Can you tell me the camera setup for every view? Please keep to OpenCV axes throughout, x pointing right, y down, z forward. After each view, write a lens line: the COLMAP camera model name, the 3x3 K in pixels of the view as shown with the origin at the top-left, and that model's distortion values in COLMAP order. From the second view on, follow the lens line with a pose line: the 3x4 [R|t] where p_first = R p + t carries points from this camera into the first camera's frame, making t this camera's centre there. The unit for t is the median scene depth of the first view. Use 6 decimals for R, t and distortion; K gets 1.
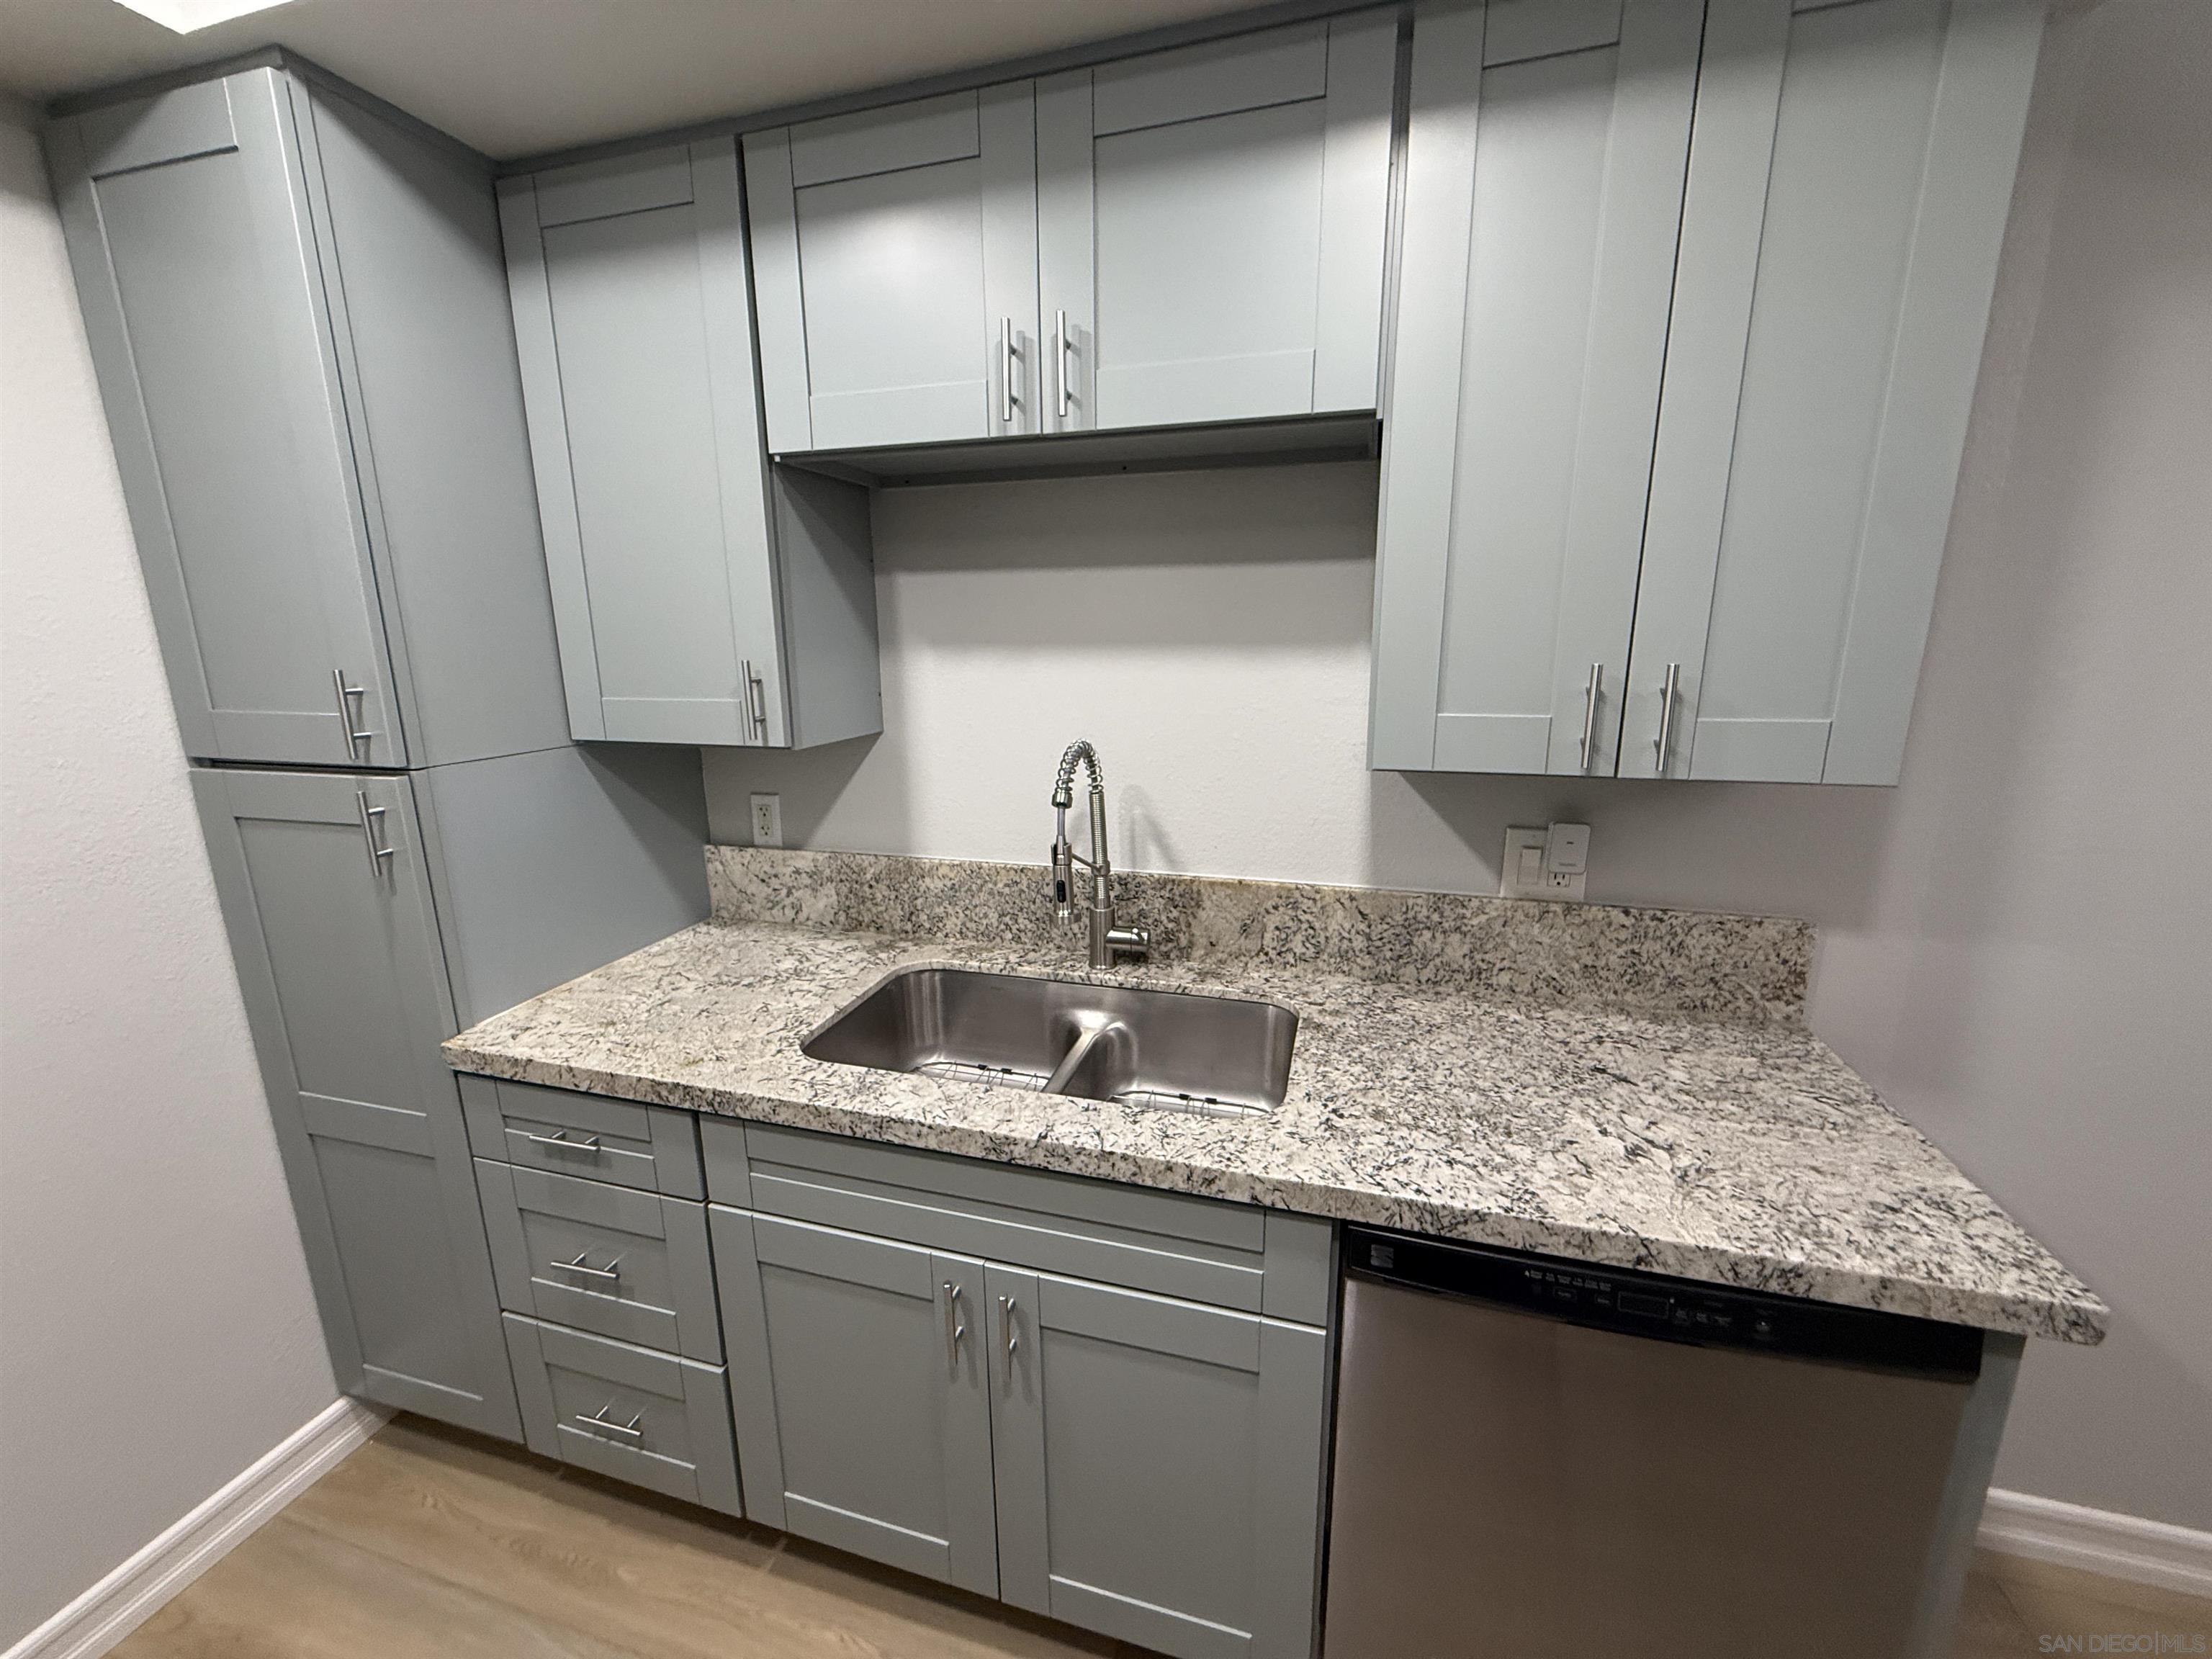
lens RADIAL K [[884.5, 0, 1102.1], [0, 884.5, 825.7], [0, 0, 1]] dist [0.000927, -0.000249]
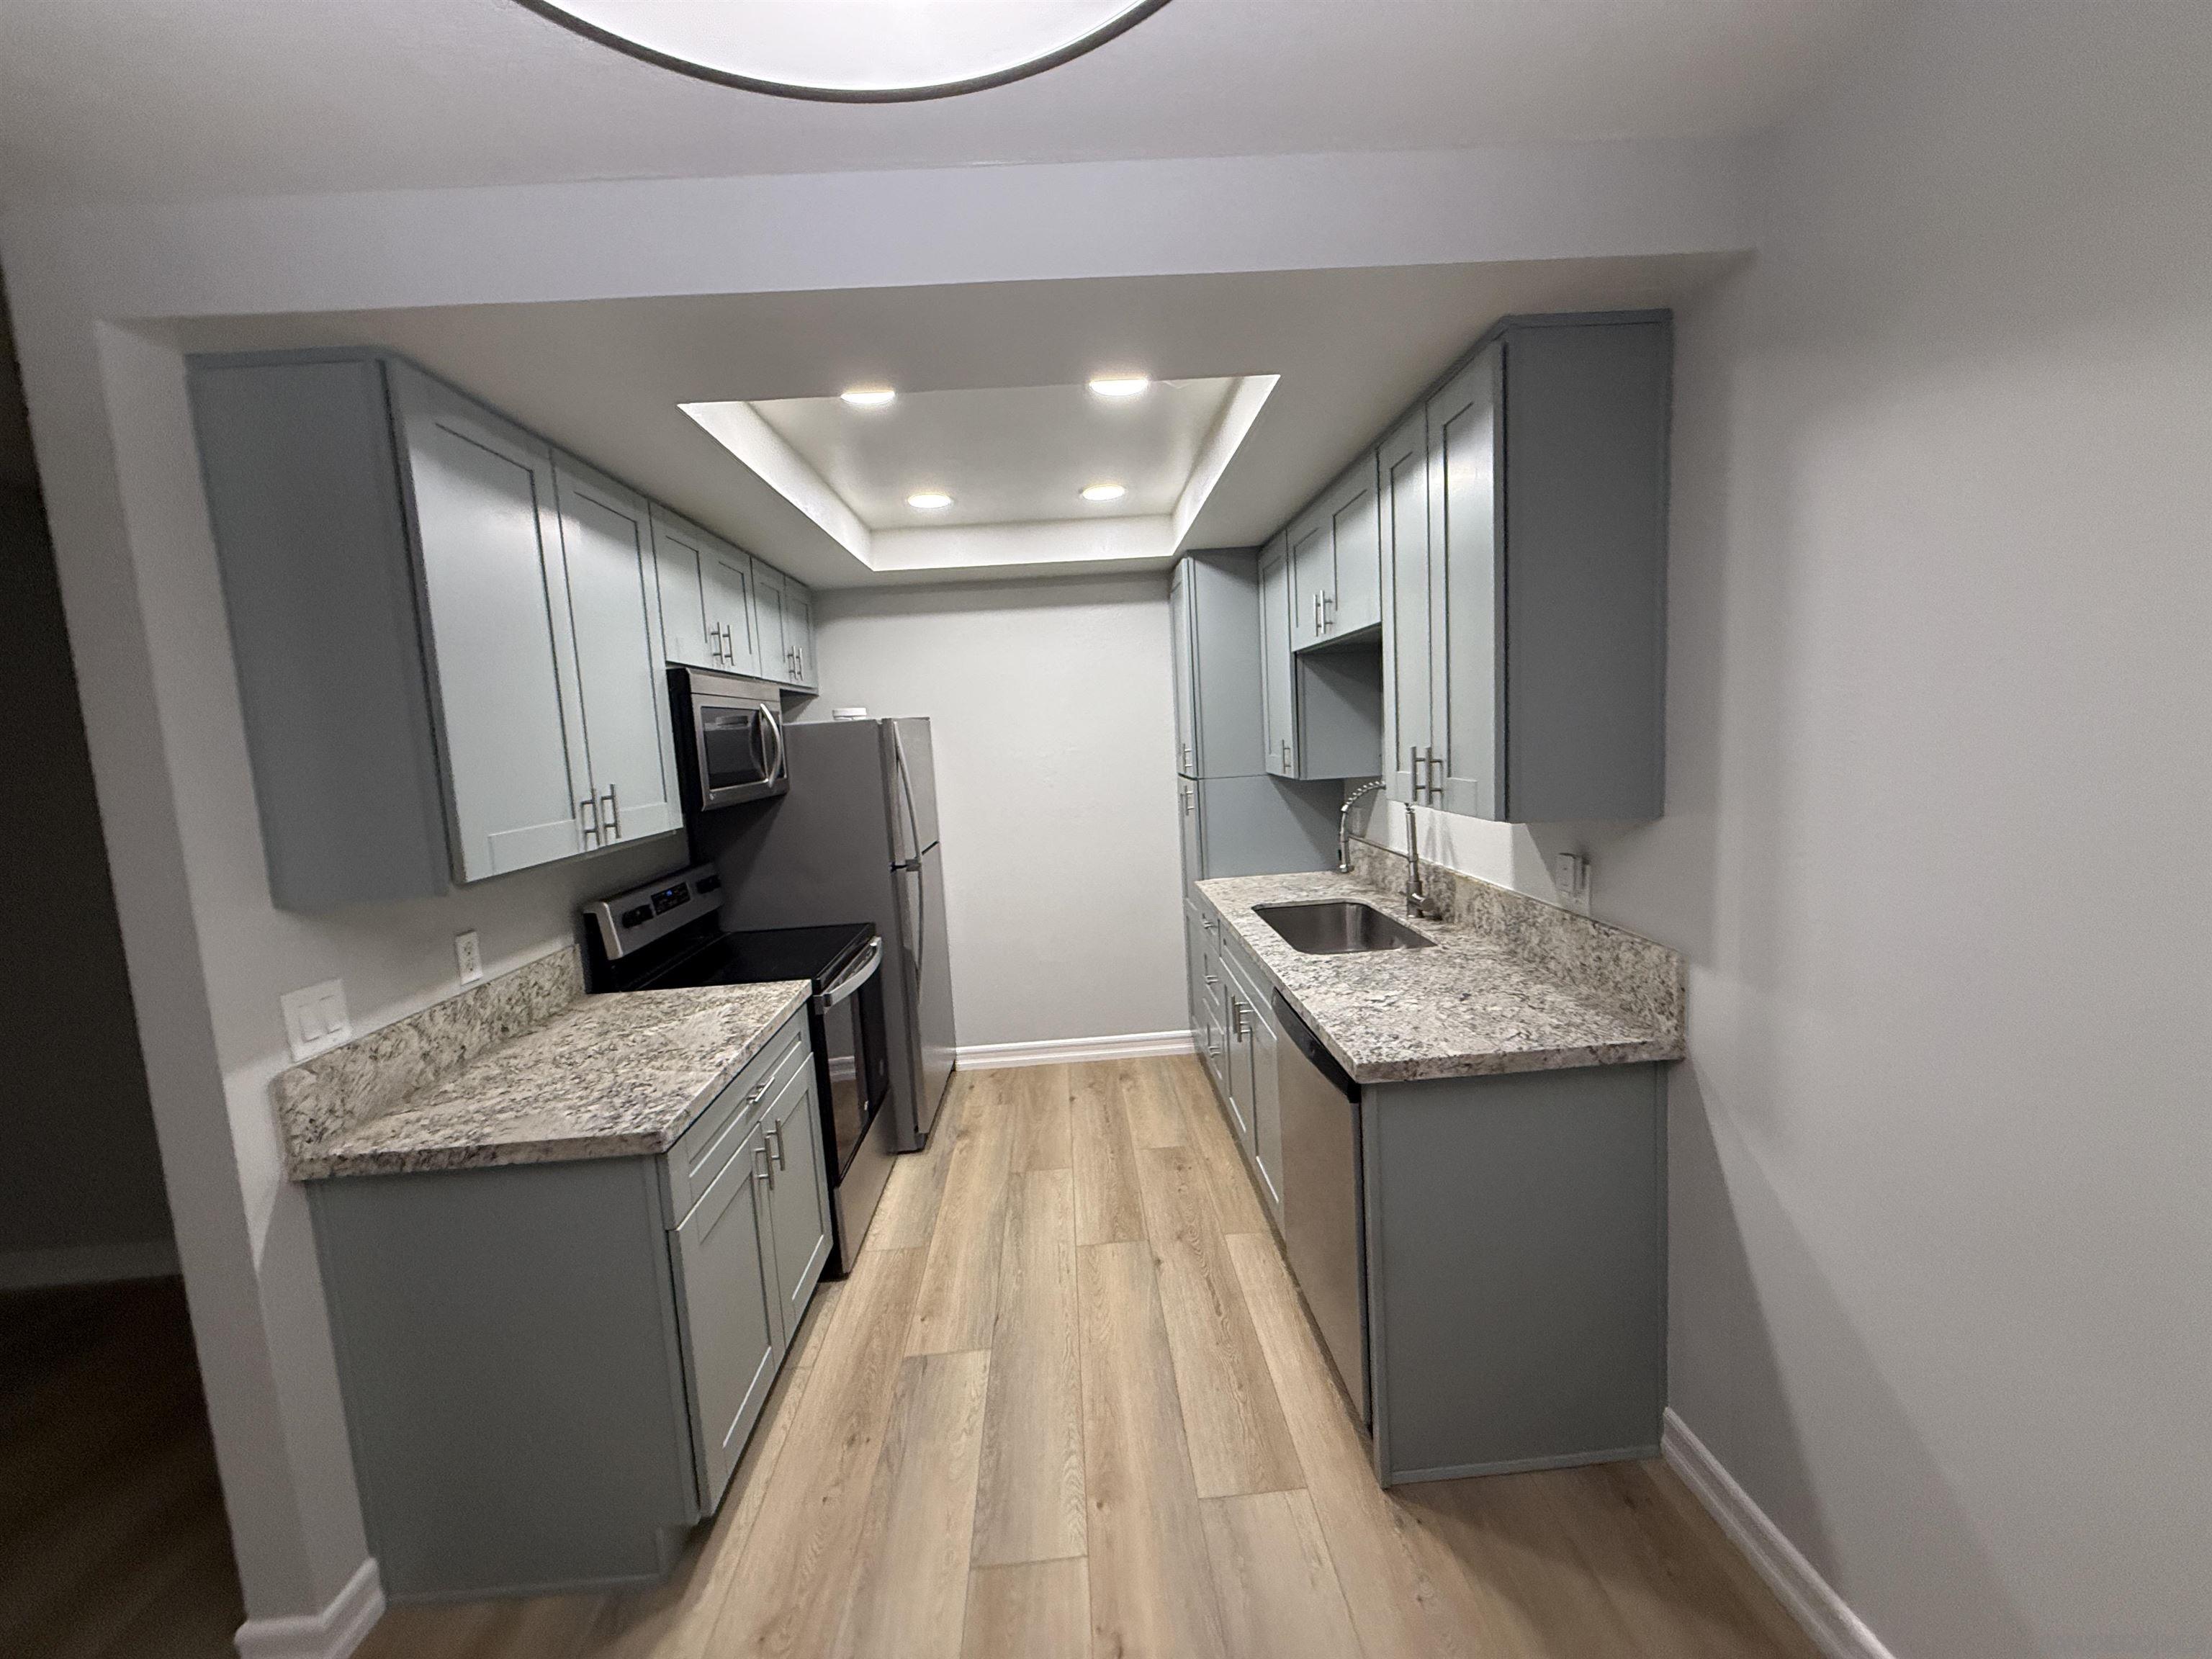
lens RADIAL K [[884.5, 0, 1102.1], [0, 884.5, 825.7], [0, 0, 1]] dist [0.000927, -0.000249]
pose [[0.328109, 0.095114, -0.939839, 1.620077], [-0.152756, 0.987166, 0.046575, -0.001767], [0.932207, 0.128284, 0.338427, -0.182159]]
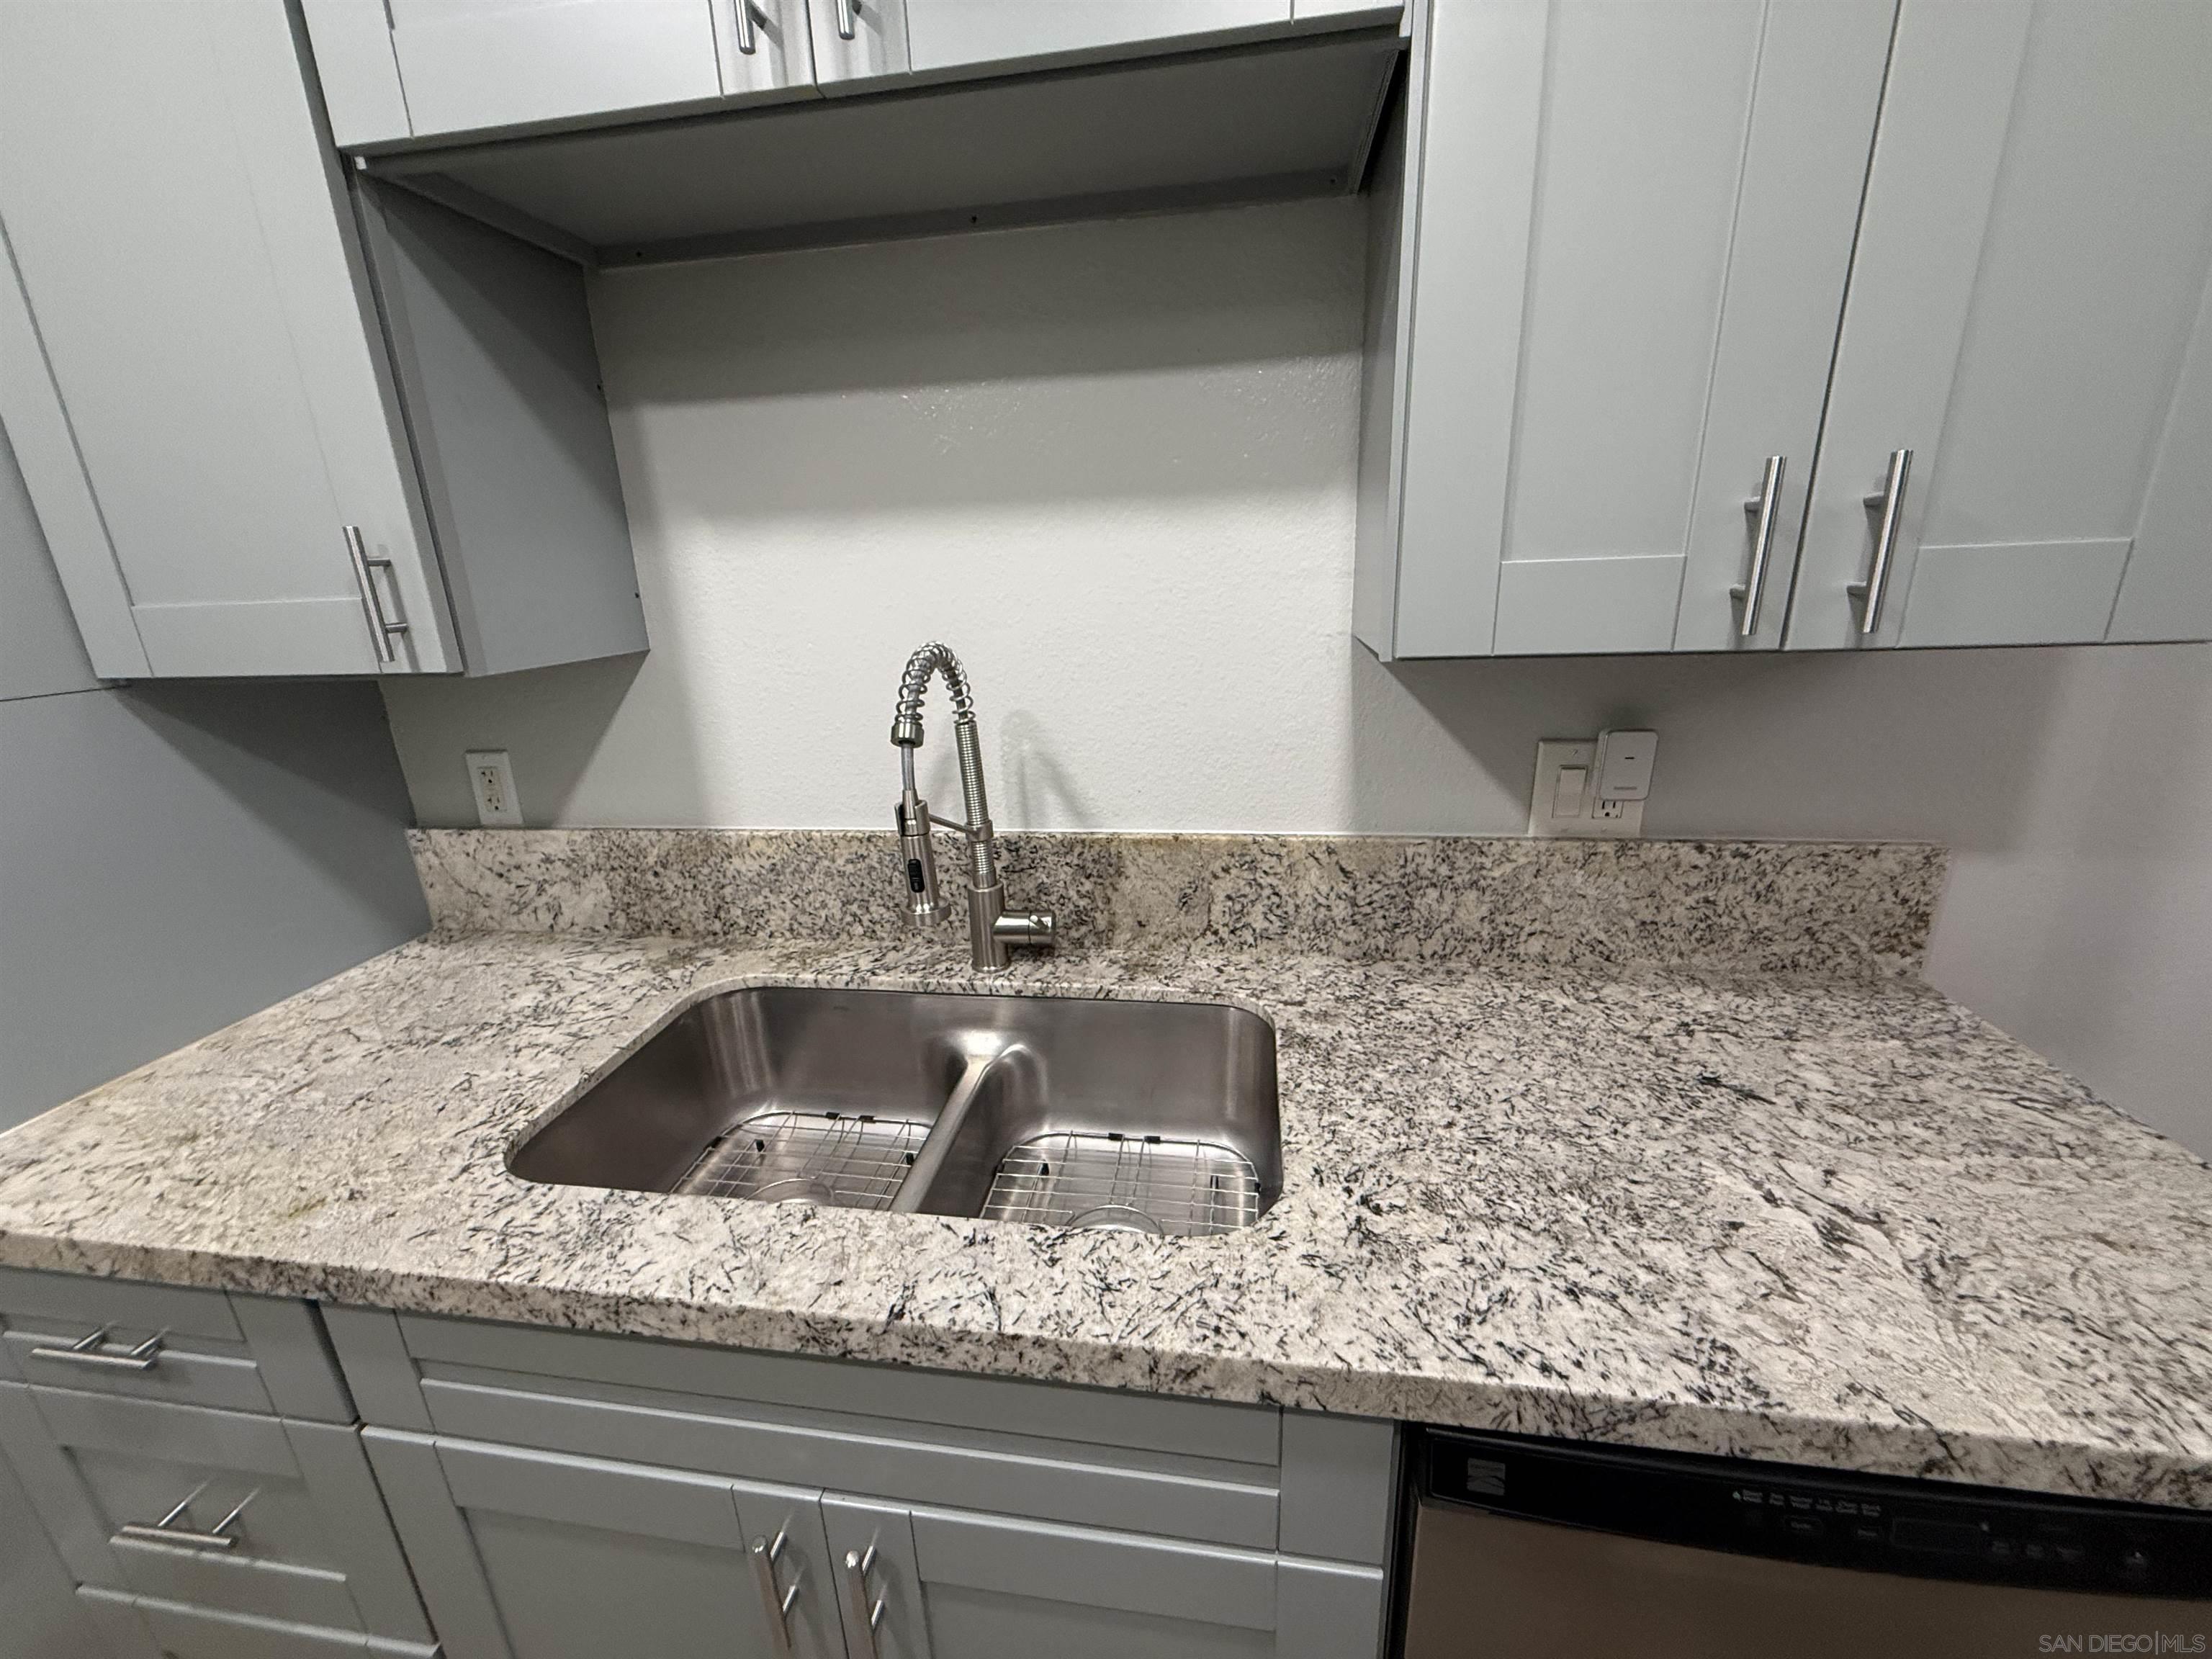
lens RADIAL K [[884.5, 0, 1102.1], [0, 884.5, 825.7], [0, 0, 1]] dist [0.000927, -0.000249]
pose [[0.991126, -0.063863, 0.116579, 0.015307], [0.055585, 0.995787, 0.072932, -0.002067], [-0.120746, -0.065805, 0.990500, 0.335720]]
